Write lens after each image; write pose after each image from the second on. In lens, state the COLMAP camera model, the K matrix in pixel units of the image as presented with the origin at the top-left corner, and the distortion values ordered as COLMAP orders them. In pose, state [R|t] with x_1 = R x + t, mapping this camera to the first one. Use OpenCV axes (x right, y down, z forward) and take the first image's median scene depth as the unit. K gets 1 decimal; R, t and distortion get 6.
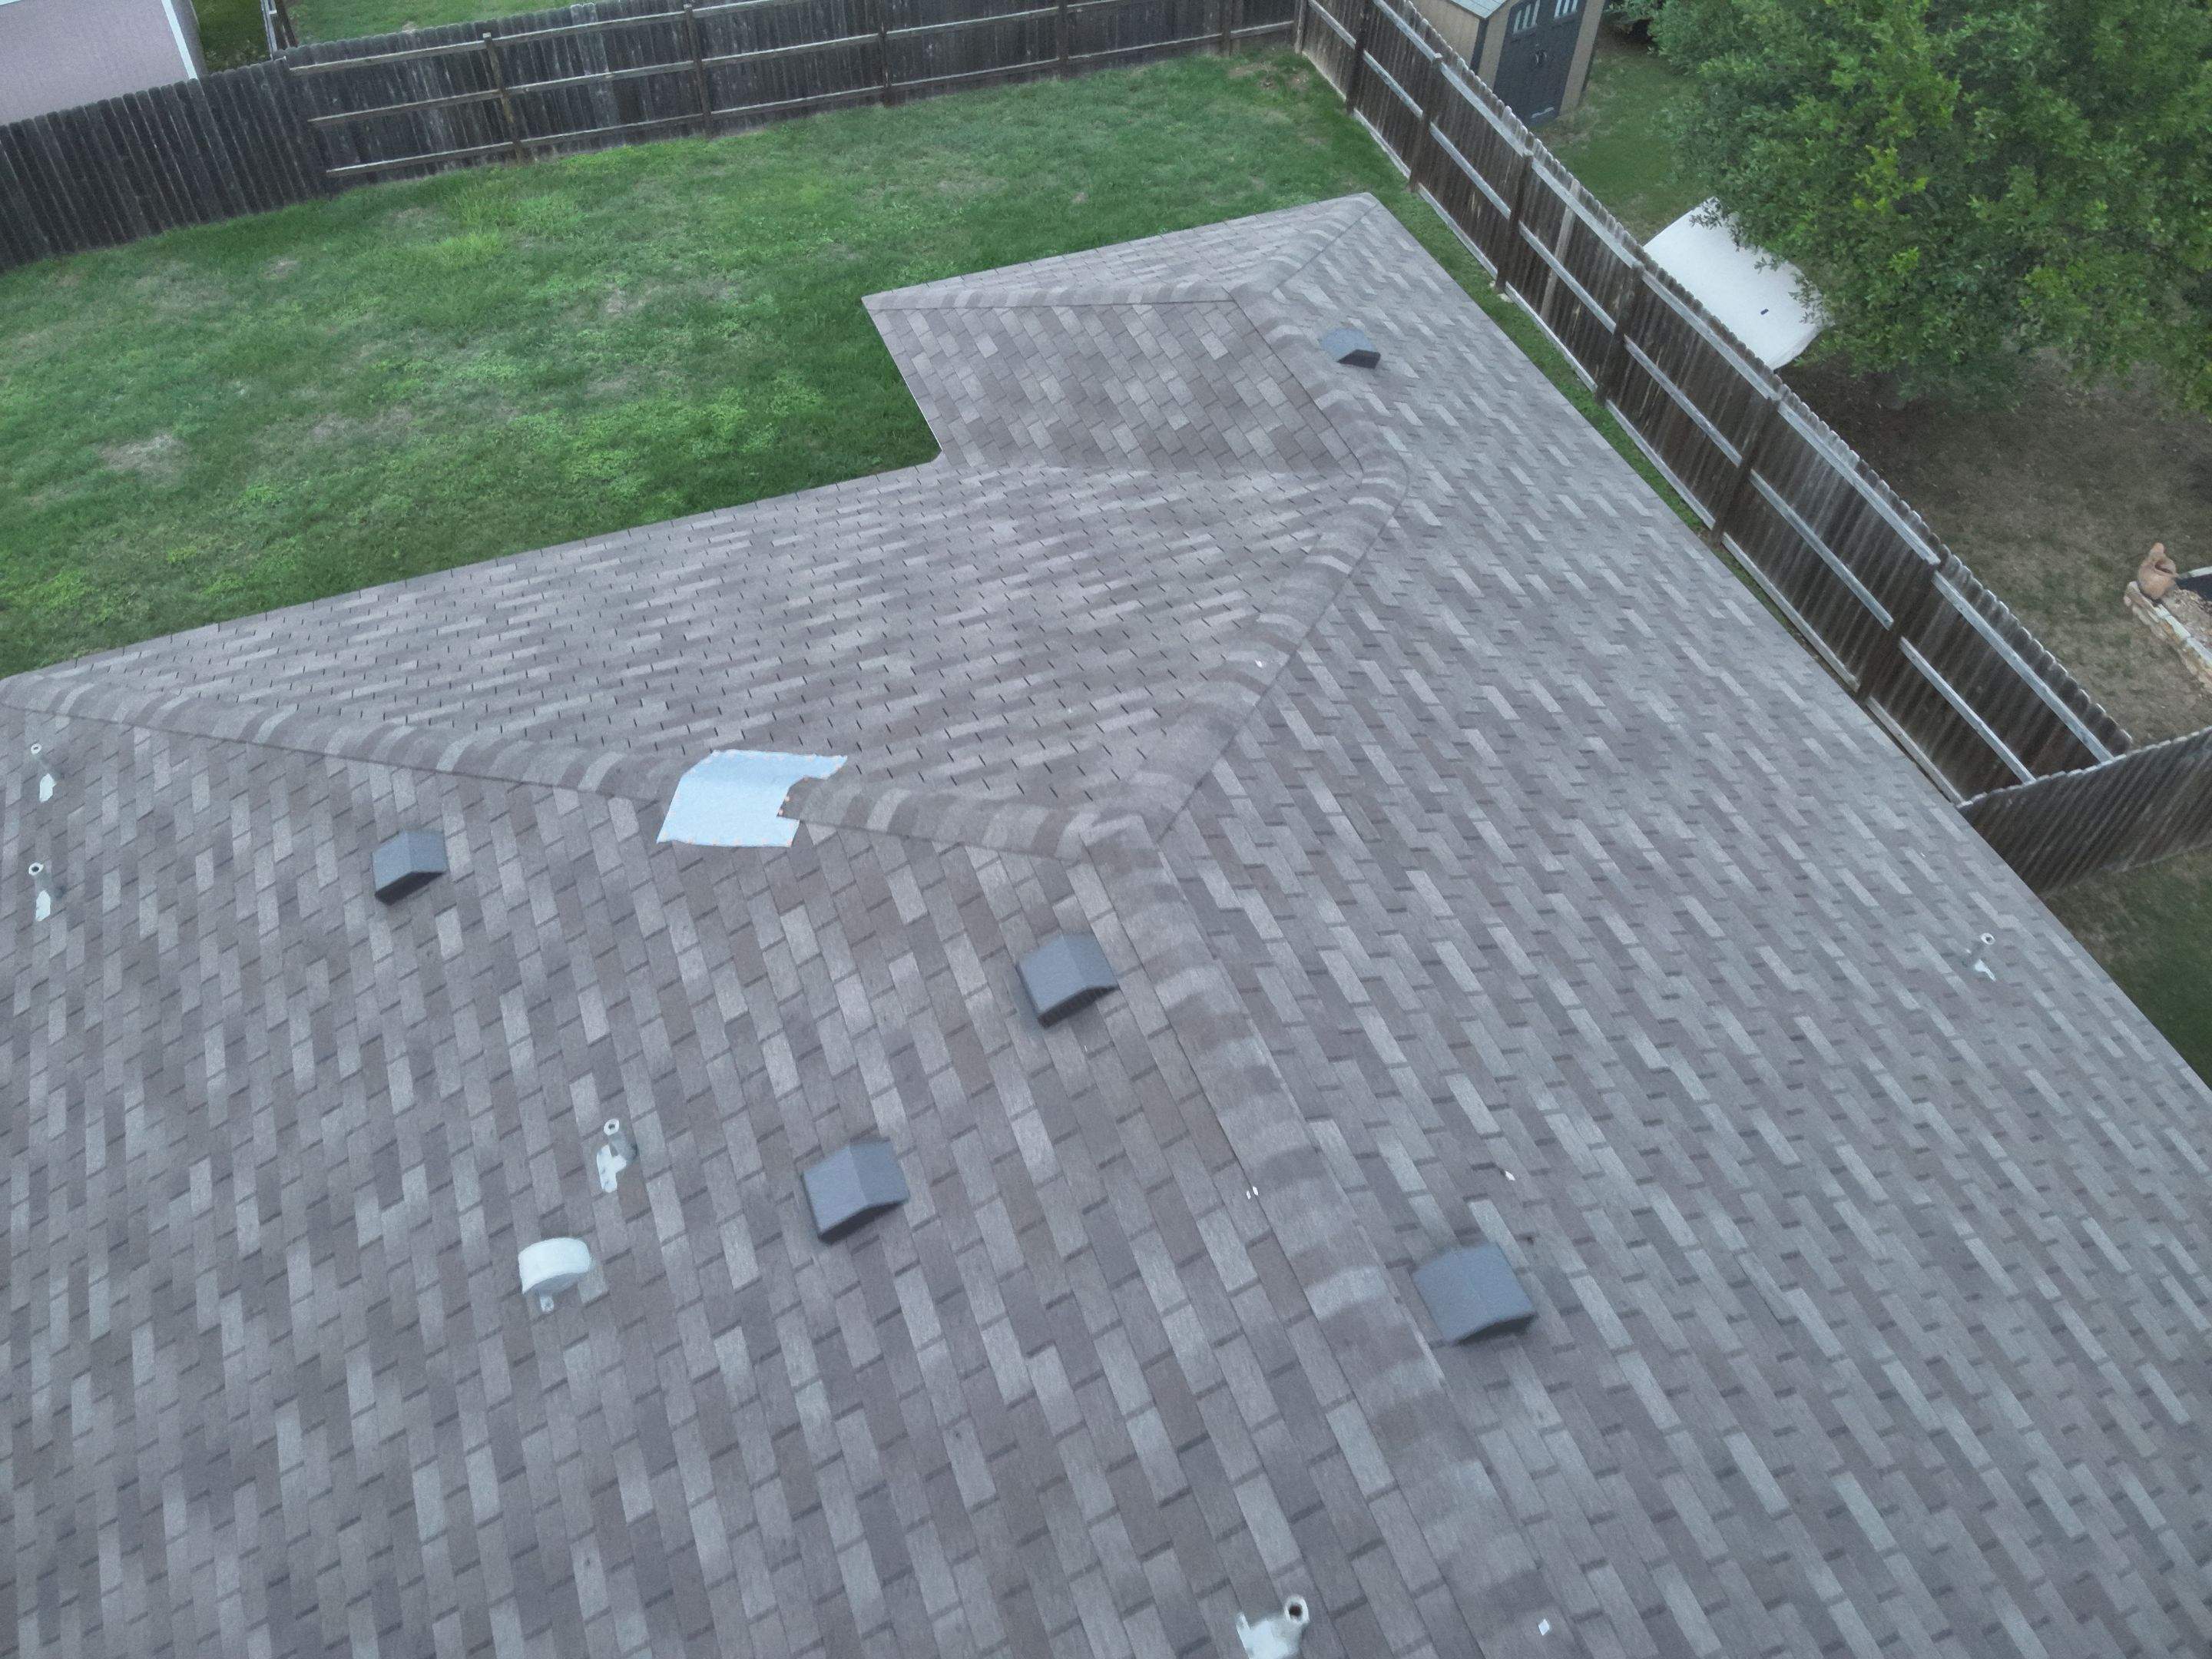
lens RADIAL K [[1611.0, 0, 1099.8], [0, 1611.0, 827.2], [0, 0, 1]] dist [0.101335, -0.201462]
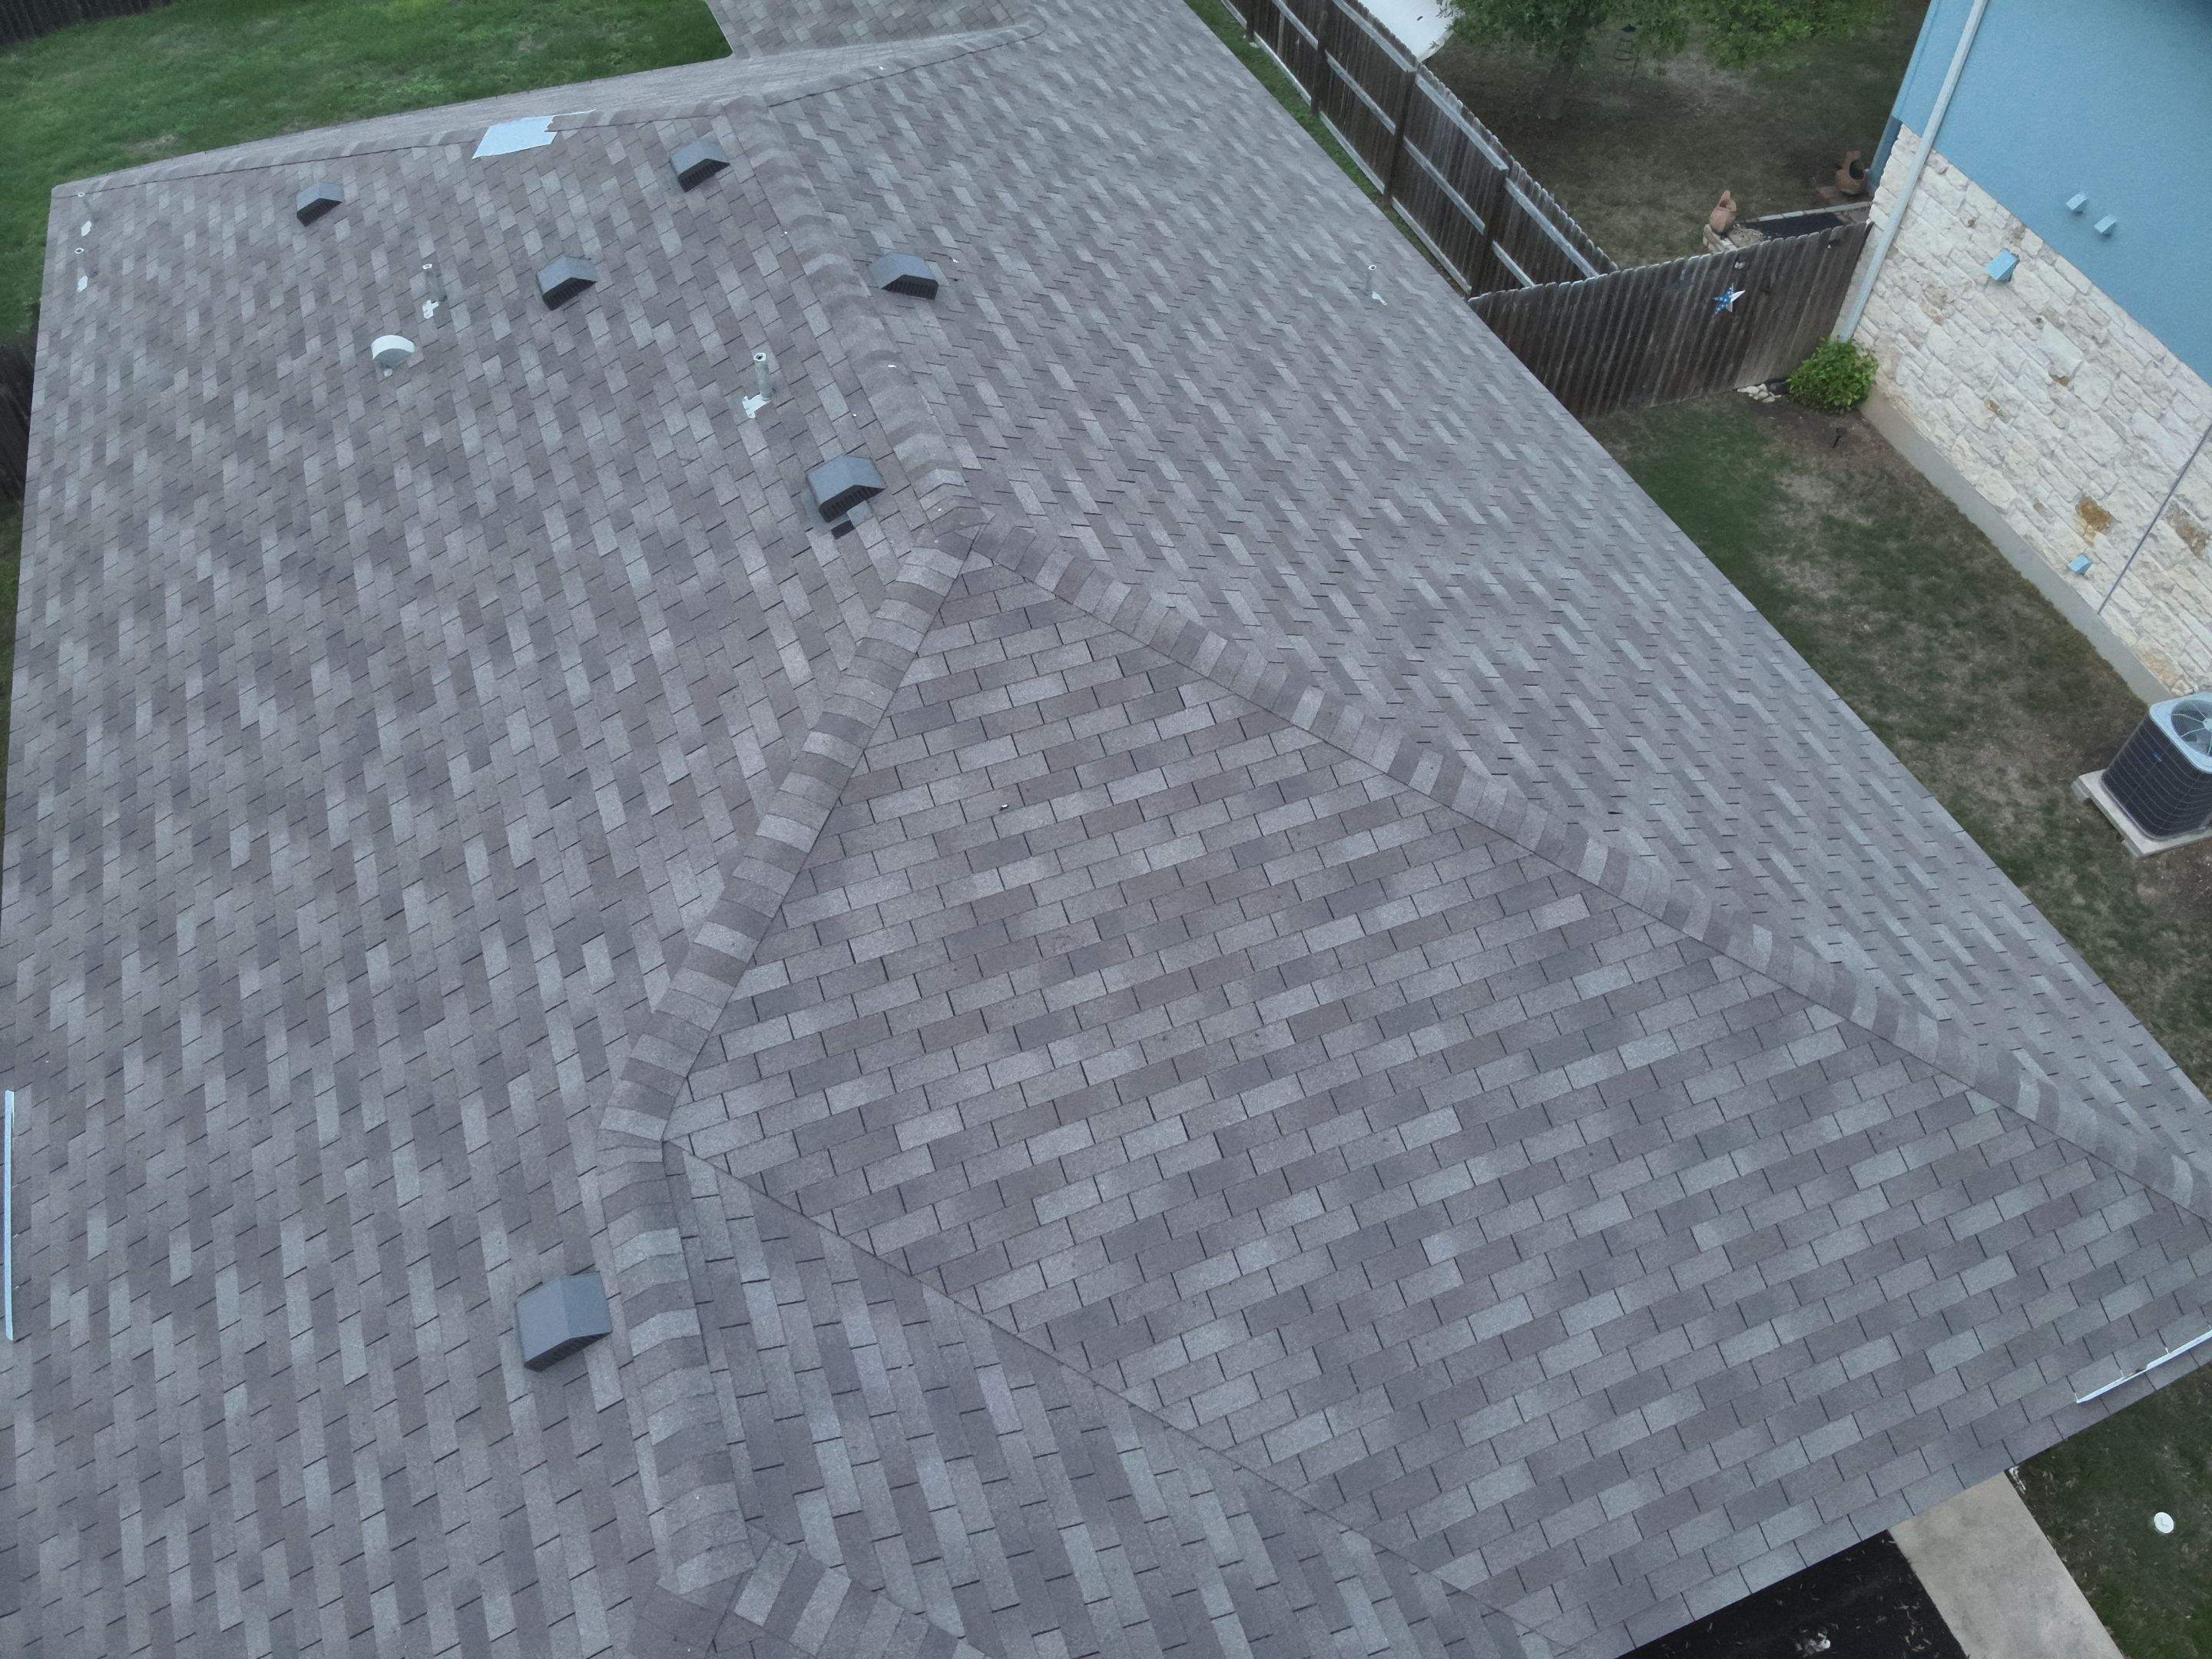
lens RADIAL K [[1611.0, 0, 1099.8], [0, 1611.0, 827.2], [0, 0, 1]] dist [0.101335, -0.201462]
pose [[0.999999, 0.000133, 0.001481, 0.317967], [-0.000132, 1.000000, -0.000821, 0.638344], [-0.001481, 0.000821, 0.999999, -0.544399]]
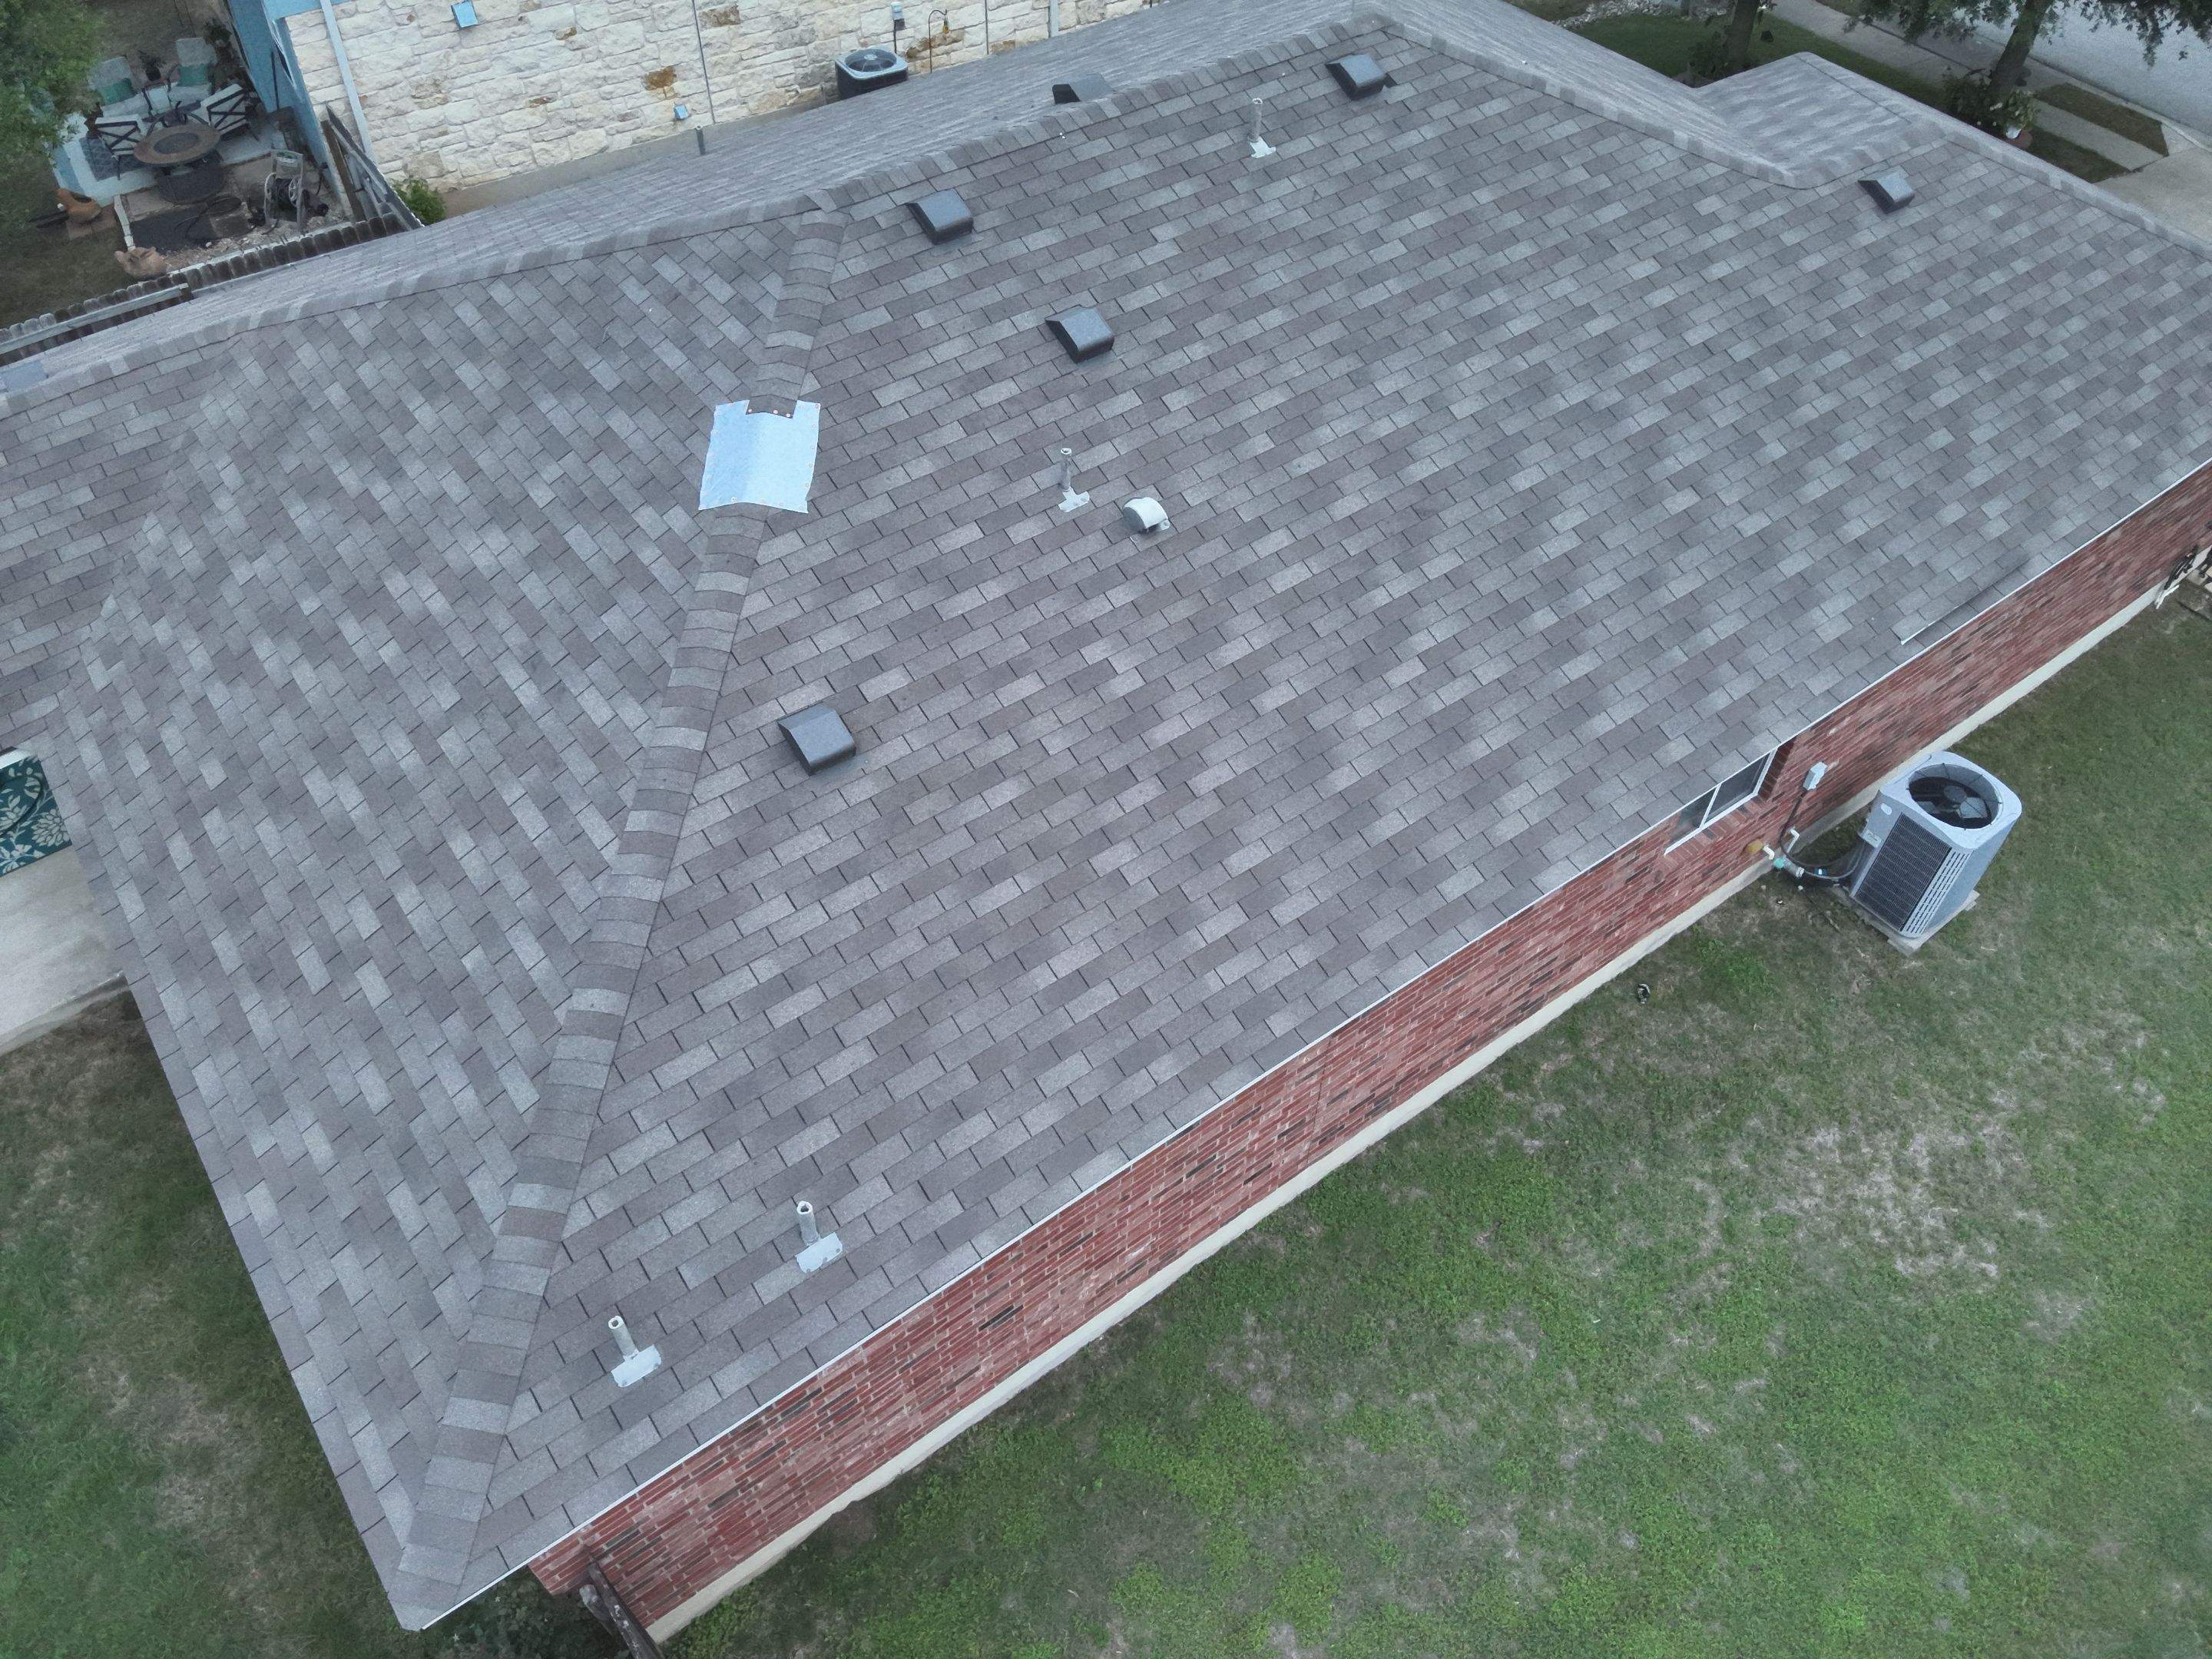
lens RADIAL K [[1599.9, 0, 1101.7], [0, 1599.9, 830.1], [0, 0, 1]] dist [0.129592, -0.242867]
pose [[-0.256621, -0.732183, 0.630915, -1.247538], [0.737351, 0.273720, 0.617568, -0.501106], [-0.624867, 0.623687, 0.469634, 0.440412]]
